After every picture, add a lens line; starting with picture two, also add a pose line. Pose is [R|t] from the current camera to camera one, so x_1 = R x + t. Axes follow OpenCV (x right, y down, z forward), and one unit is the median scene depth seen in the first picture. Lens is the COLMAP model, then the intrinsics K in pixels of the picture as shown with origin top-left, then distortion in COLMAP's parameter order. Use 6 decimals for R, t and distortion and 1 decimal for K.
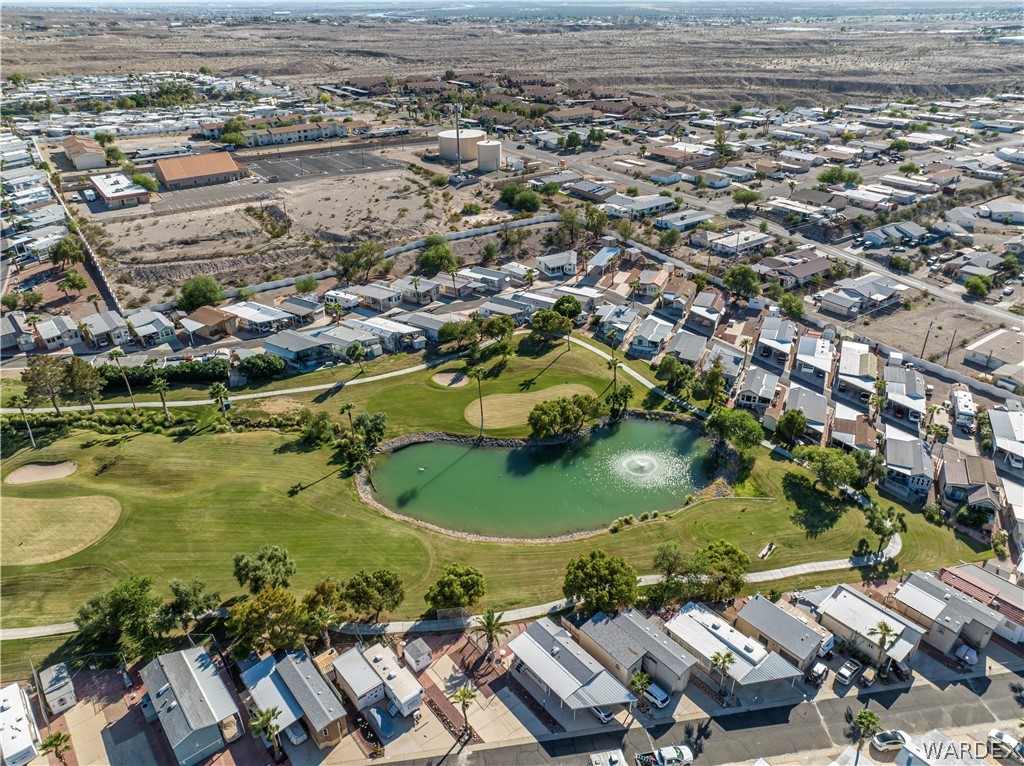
lens RADIAL K [[714.0, 0, 509.6], [0, 714.0, 383.4], [0, 0, 1]] dist [-0.039104, 0.033638]
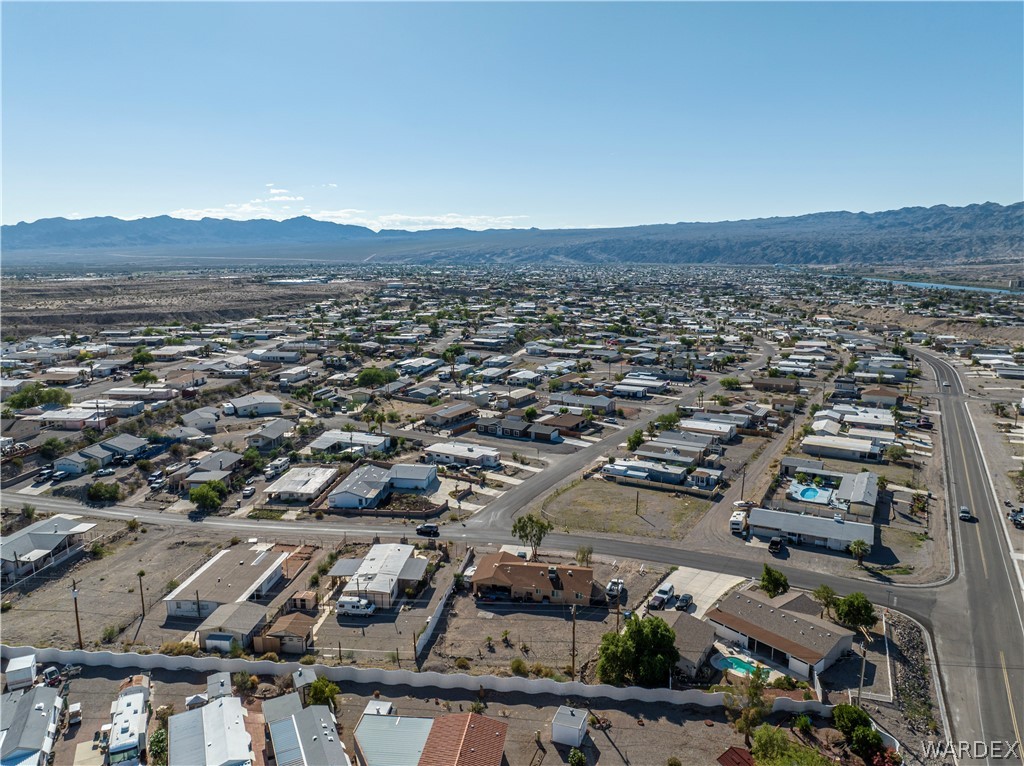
lens RADIAL K [[714.0, 0, 512.5], [0, 714.0, 382.8], [0, 0, 1]] dist [-0.039104, 0.033638]
pose [[0.647400, -0.126623, 0.751559, 0.267975], [0.363339, 0.918110, -0.158300, -0.009689], [-0.669969, 0.375554, 0.640391, 0.214291]]
